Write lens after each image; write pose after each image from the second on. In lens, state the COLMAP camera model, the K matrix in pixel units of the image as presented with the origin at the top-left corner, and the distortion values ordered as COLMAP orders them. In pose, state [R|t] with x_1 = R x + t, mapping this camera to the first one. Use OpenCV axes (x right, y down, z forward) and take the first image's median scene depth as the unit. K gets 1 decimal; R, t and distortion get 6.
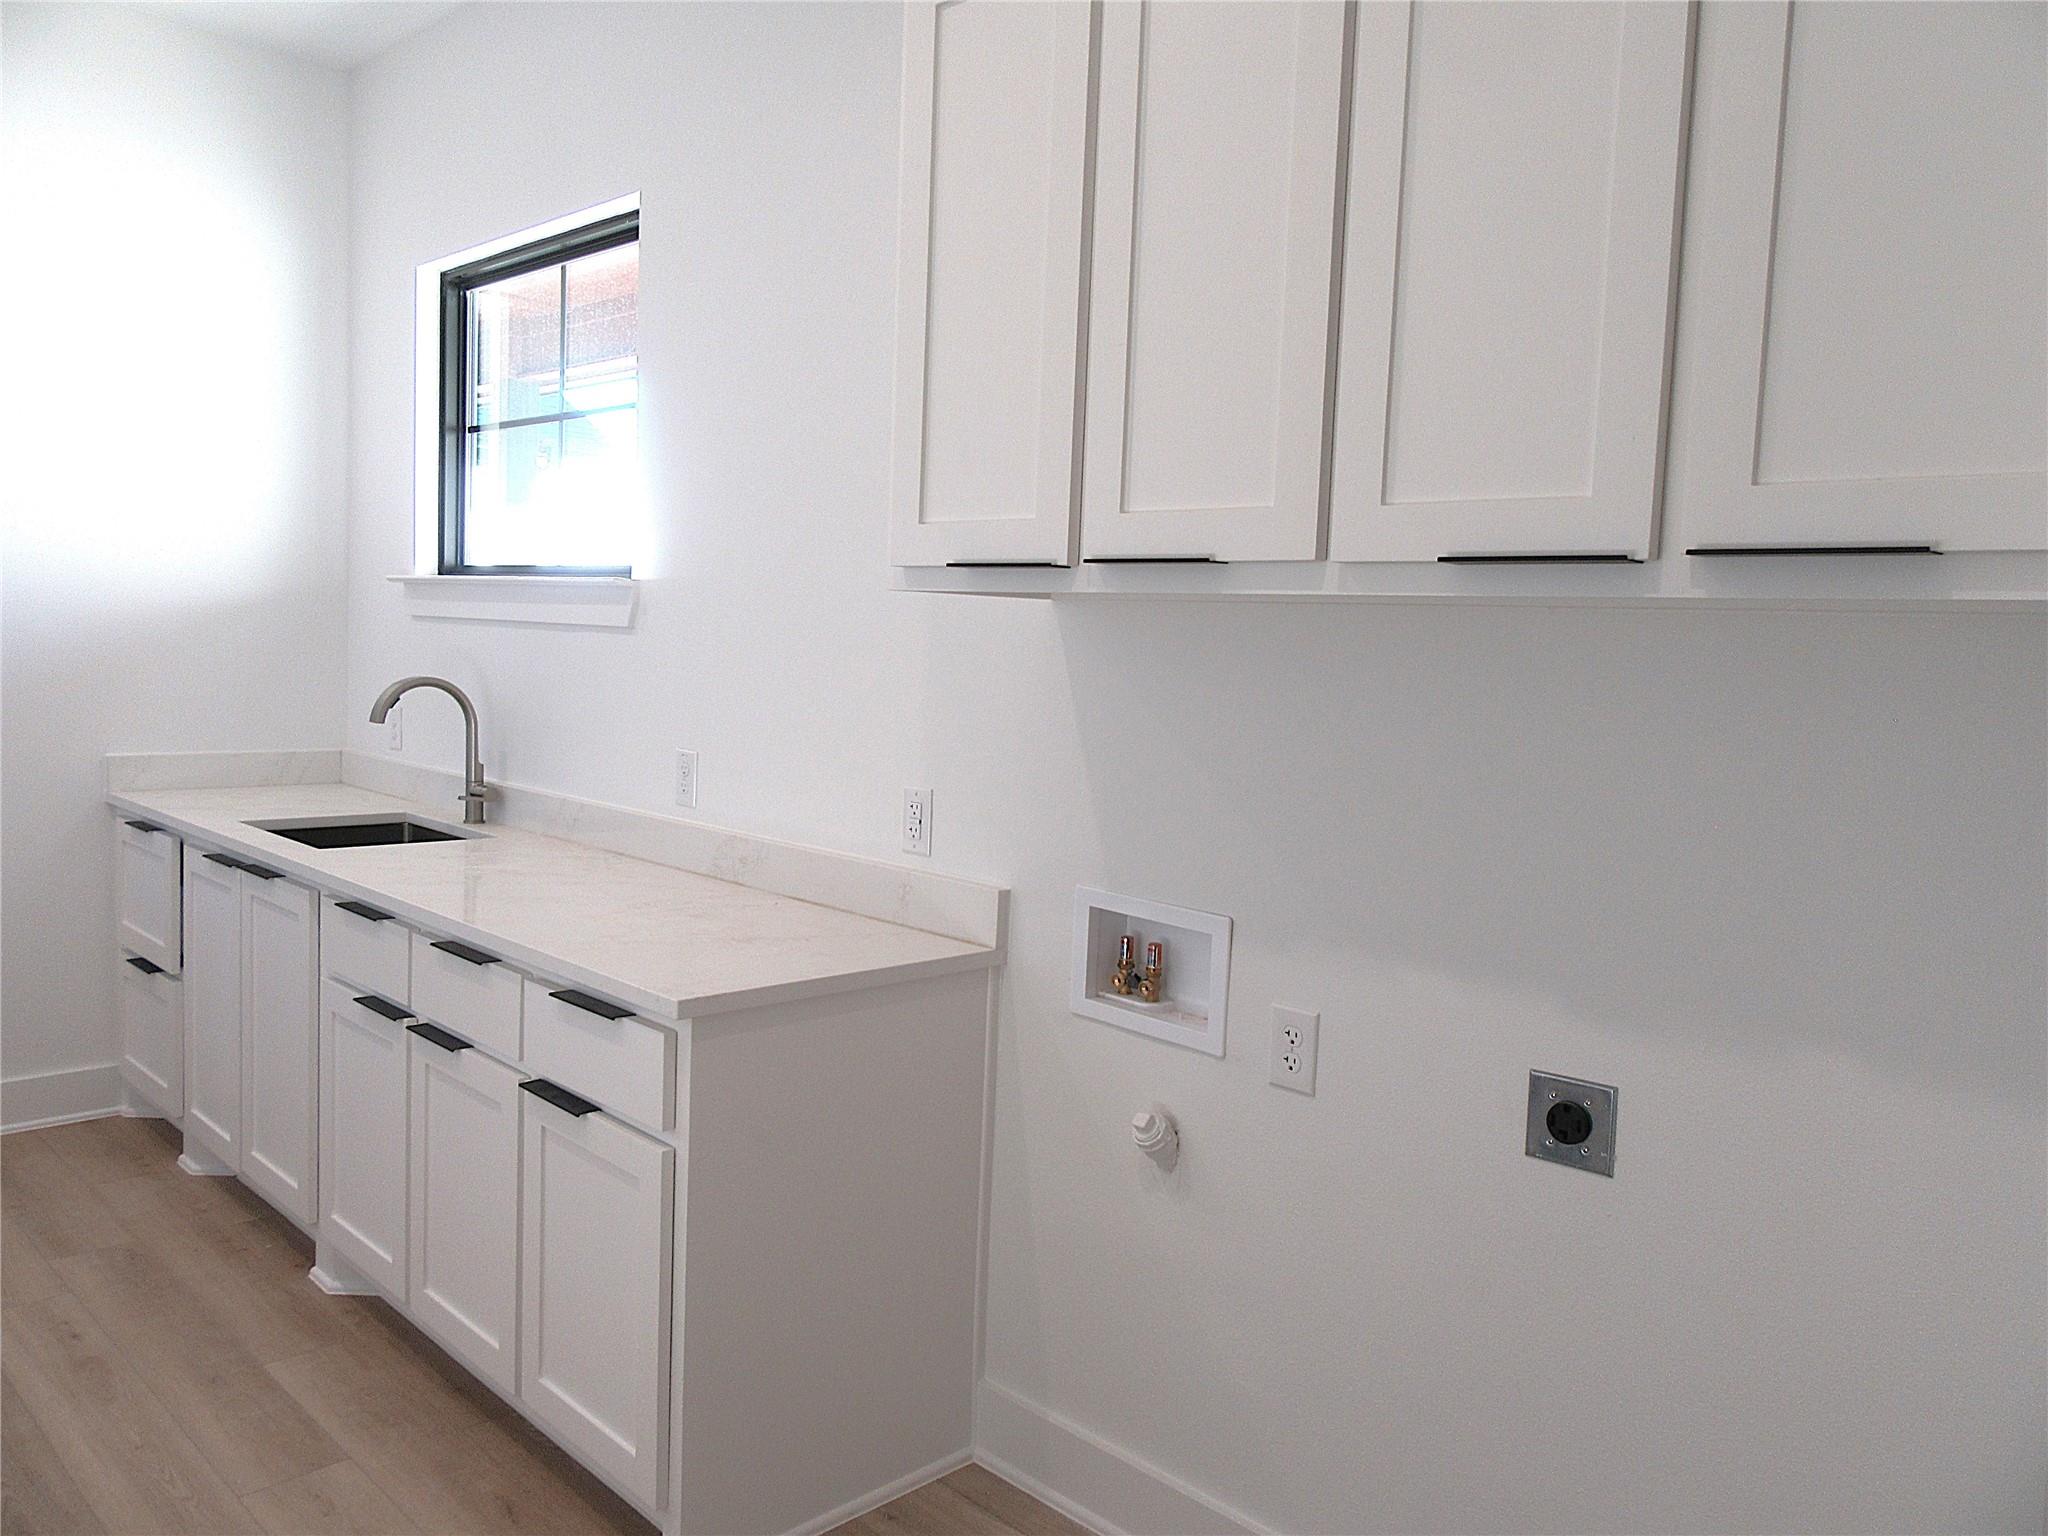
lens RADIAL K [[1510.8, 0, 1024.0], [0, 1510.8, 768.0], [0, 0, 1]] dist [-0.001859, 0.000593]
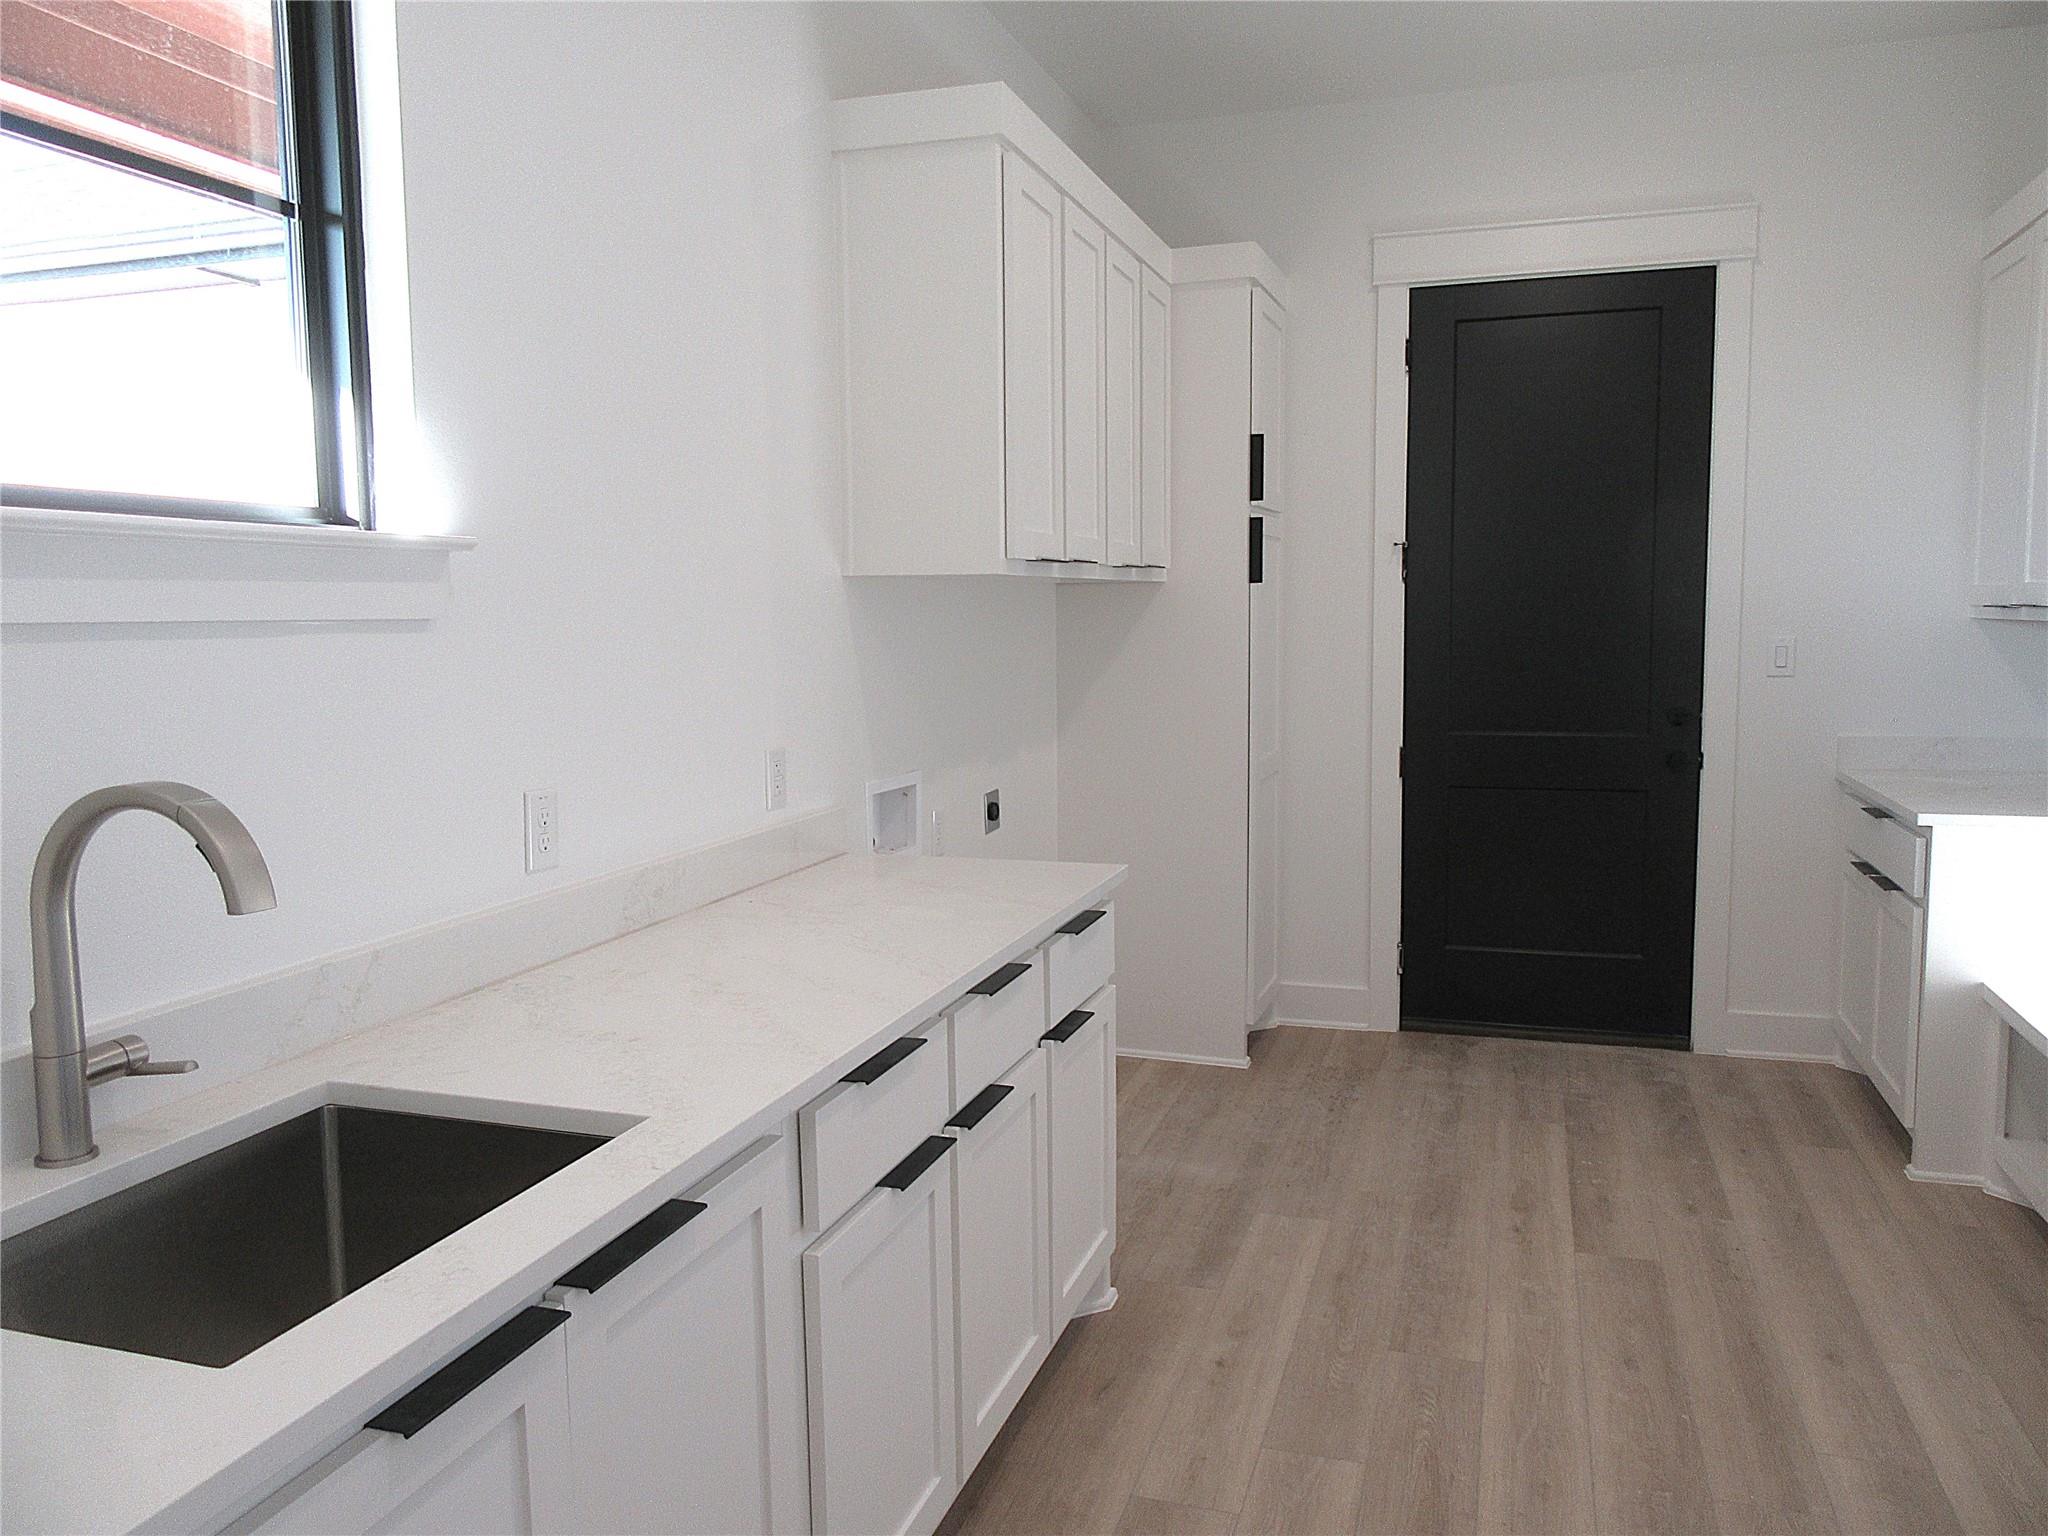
lens RADIAL K [[1510.8, 0, 1024.0], [0, 1510.8, 768.0], [0, 0, 1]] dist [-0.001859, 0.000593]
pose [[-0.449840, -0.133288, 0.883107, -0.984607], [0.067969, 0.980824, 0.182659, -0.140773], [-0.890519, 0.142191, -0.432155, 1.158233]]
